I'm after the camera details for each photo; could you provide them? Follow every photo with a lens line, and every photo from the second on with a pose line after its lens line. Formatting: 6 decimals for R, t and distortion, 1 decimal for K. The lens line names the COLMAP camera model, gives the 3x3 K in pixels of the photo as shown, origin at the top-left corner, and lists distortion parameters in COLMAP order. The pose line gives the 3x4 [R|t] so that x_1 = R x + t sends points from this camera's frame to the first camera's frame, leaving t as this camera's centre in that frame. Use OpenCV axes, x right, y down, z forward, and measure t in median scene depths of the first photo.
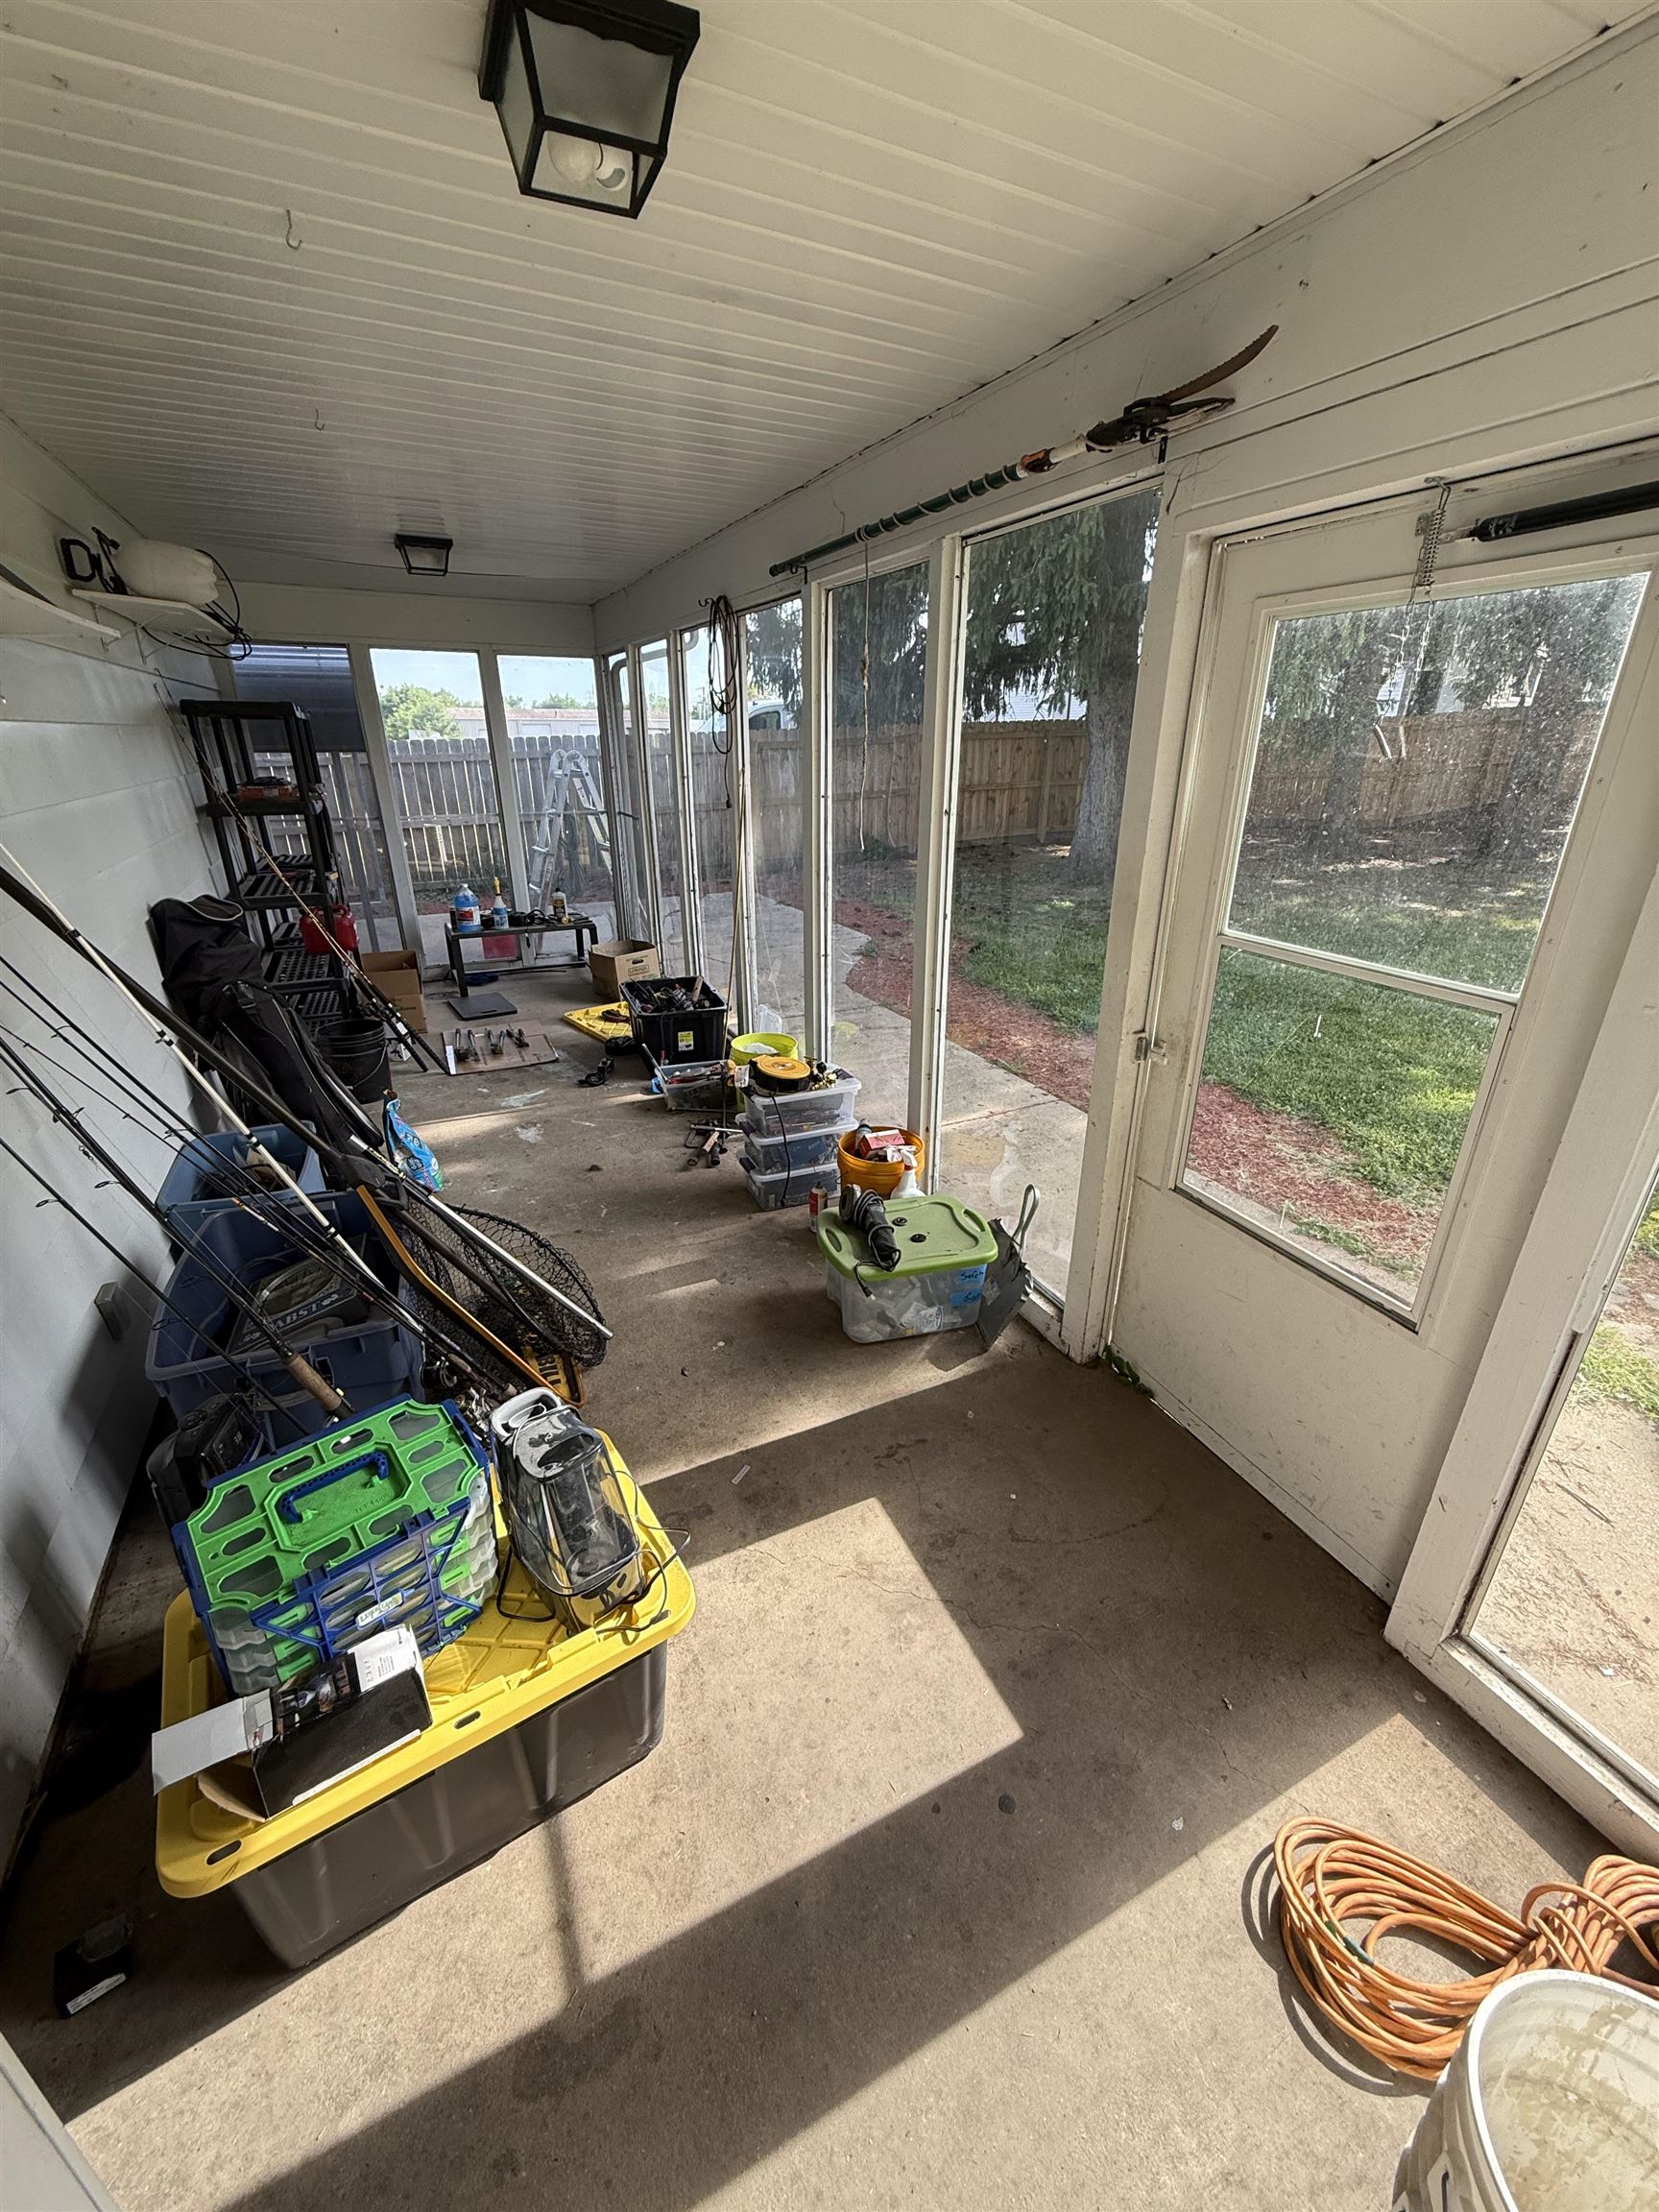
lens RADIAL K [[883.1, 0, 837.8], [0, 883.1, 1104.3], [0, 0, 1]] dist [-0.000693, 0.000251]
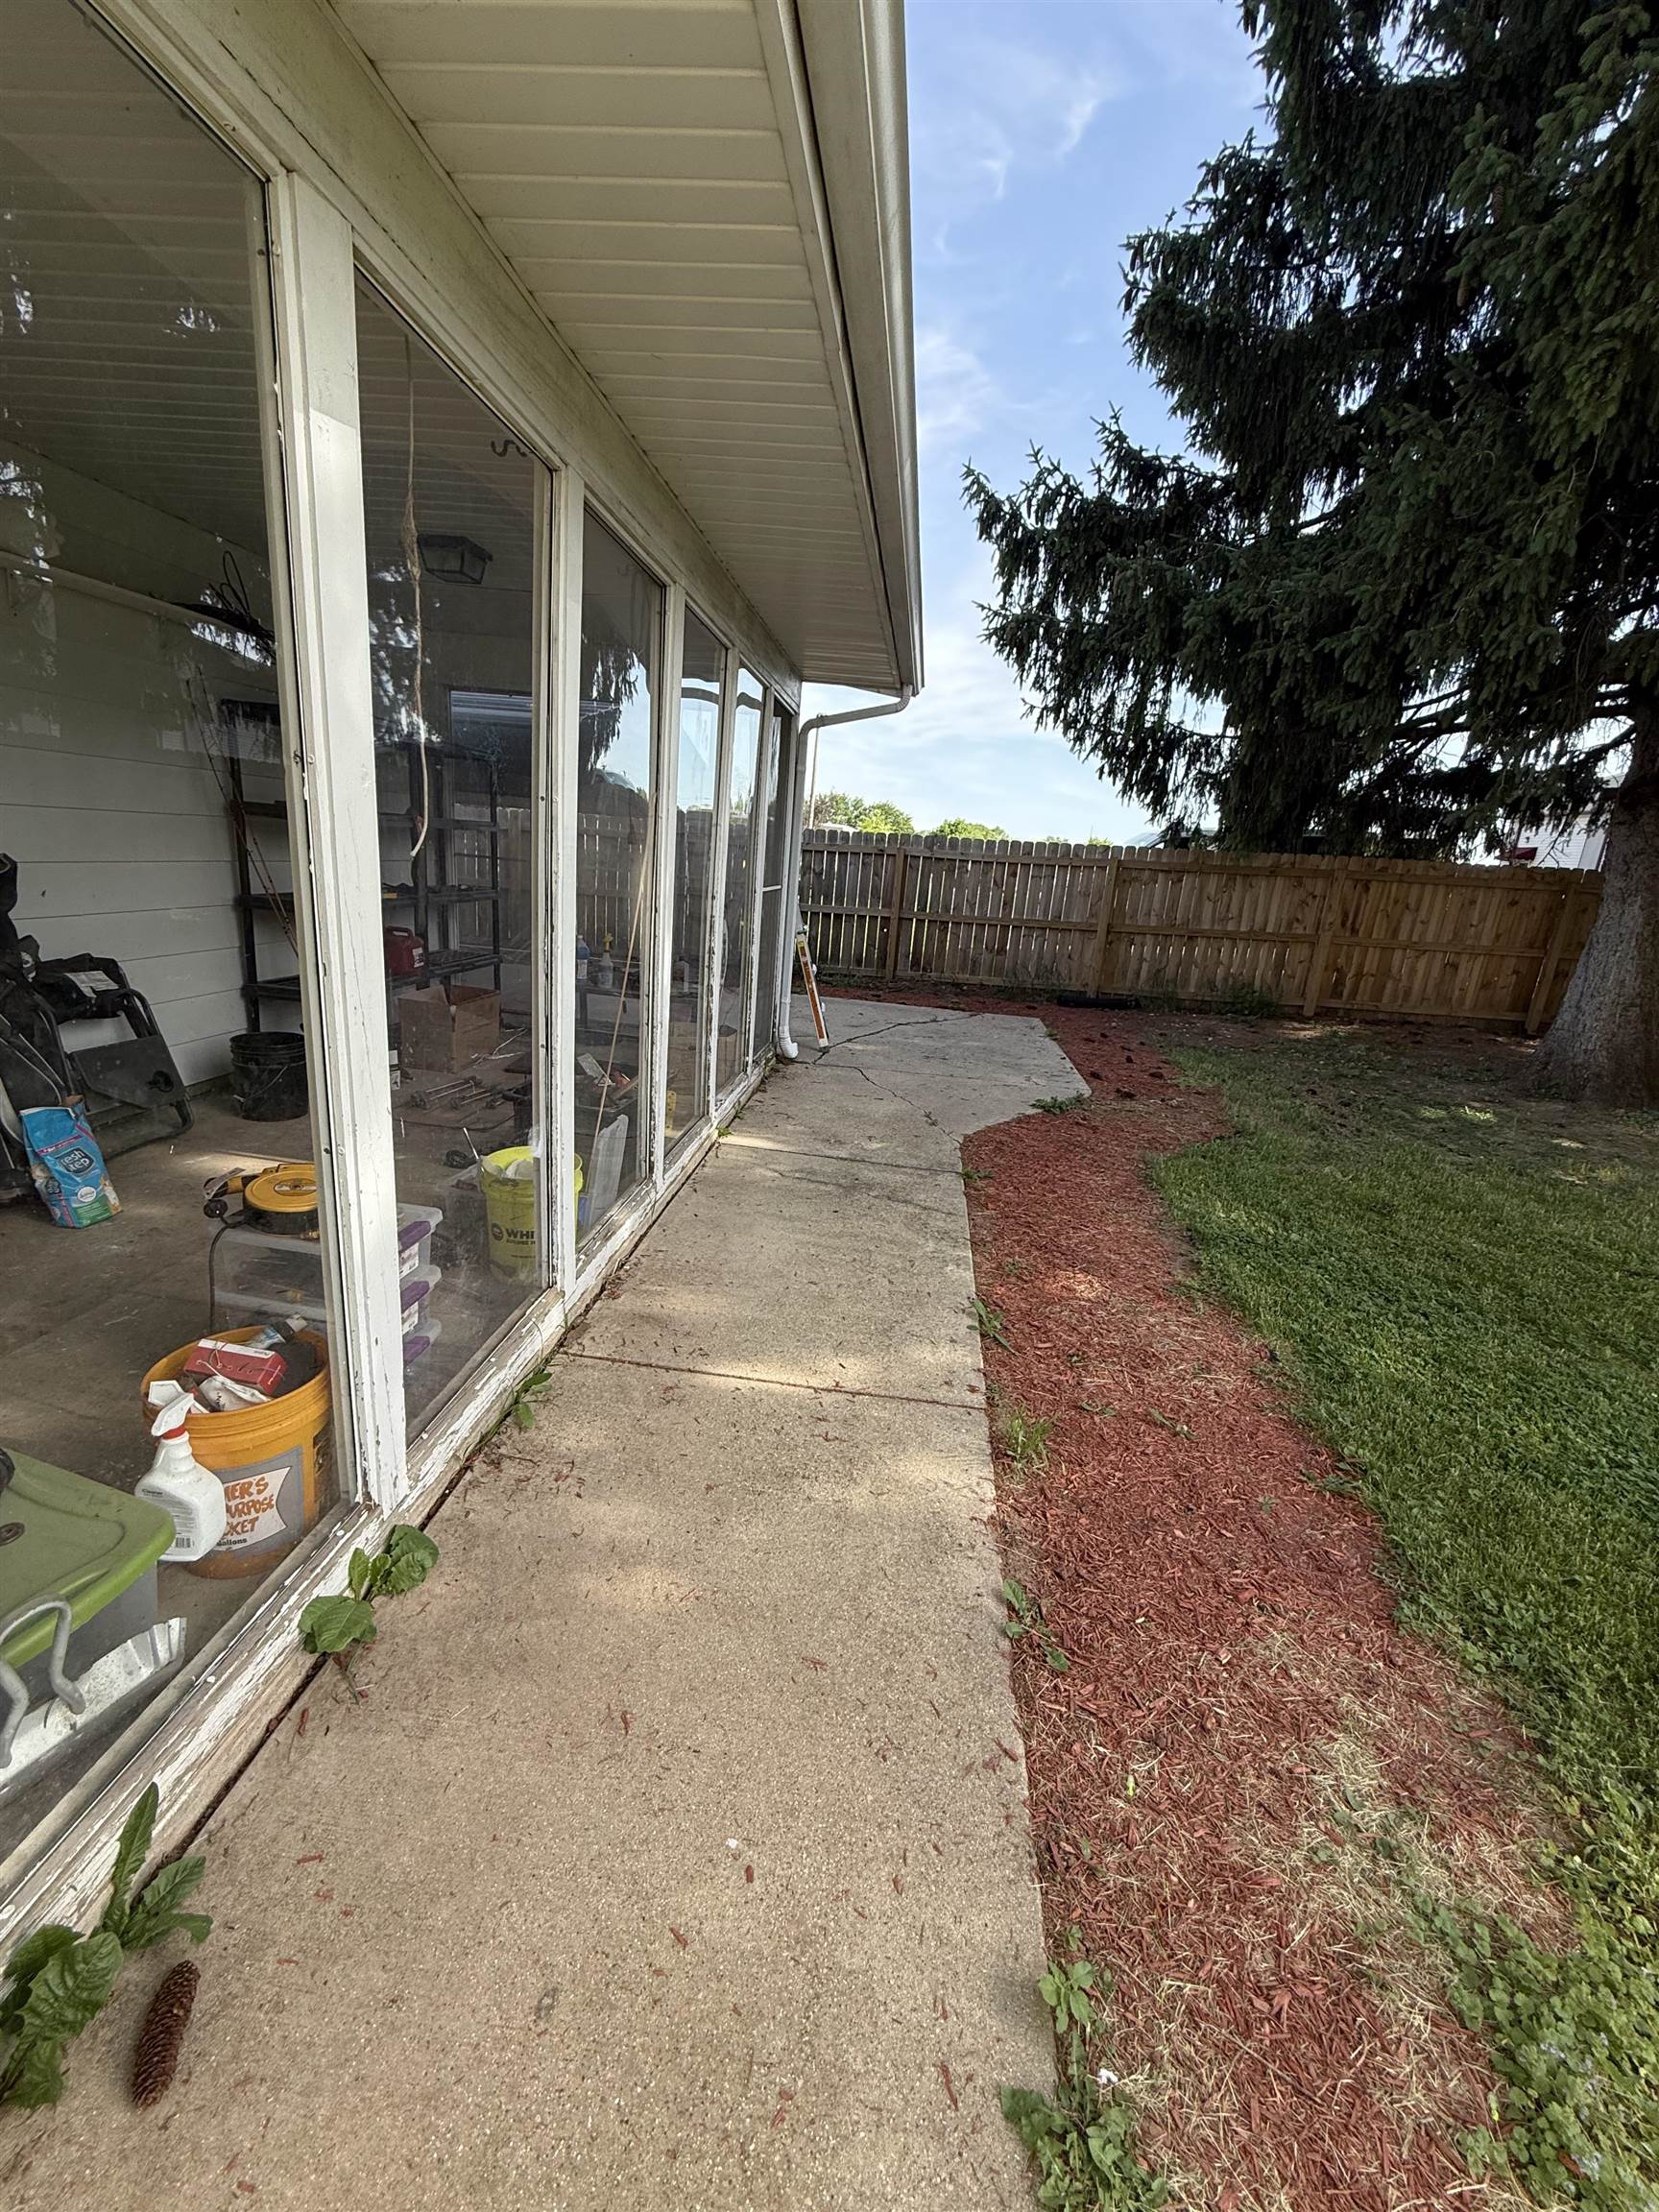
lens RADIAL K [[883.1, 0, 826.0], [0, 883.1, 1101.7], [0, 0, 1]] dist [-0.000693, 0.000251]
pose [[0.837386, 0.209931, -0.504692, 0.304307], [-0.281951, 0.956887, -0.069788, -0.090513], [0.468282, 0.200738, 0.860474, 0.344688]]
